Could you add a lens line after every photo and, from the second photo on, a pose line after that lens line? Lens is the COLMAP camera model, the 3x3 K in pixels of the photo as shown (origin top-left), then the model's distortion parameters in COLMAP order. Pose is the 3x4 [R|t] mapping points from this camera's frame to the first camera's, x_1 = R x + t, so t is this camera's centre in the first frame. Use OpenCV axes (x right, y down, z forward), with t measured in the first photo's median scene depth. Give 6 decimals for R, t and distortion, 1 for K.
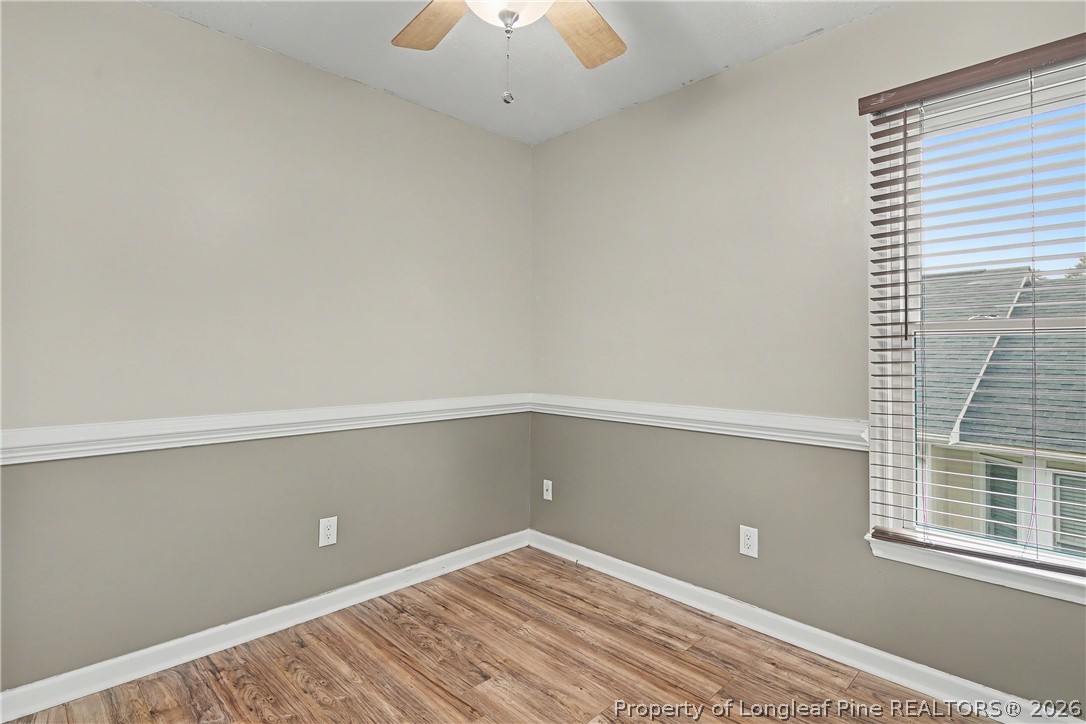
lens RADIAL K [[524.2, 0, 541.5], [0, 524.2, 355.3], [0, 0, 1]] dist [-0.000403, -0.001173]
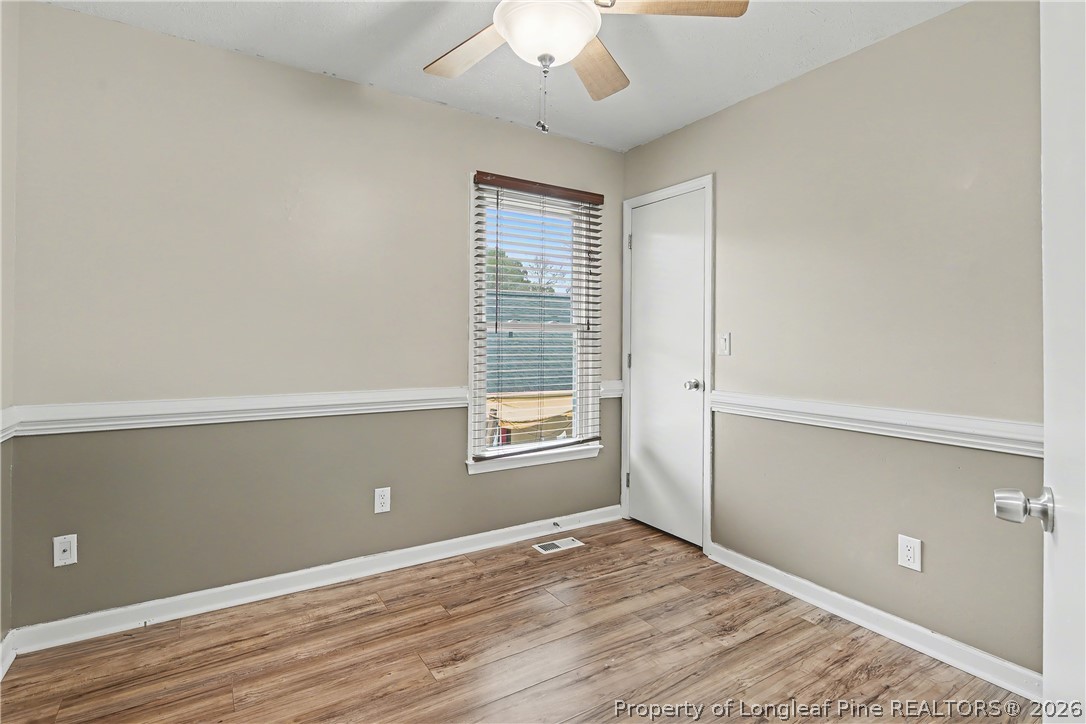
lens RADIAL K [[524.2, 0, 541.5], [0, 524.2, 355.3], [0, 0, 1]] dist [-0.000403, -0.001173]
pose [[0.214035, -0.028363, 0.976414, -0.673922], [-0.009120, 0.999477, 0.031032, -0.008335], [-0.976783, -0.015547, 0.213664, 0.413091]]
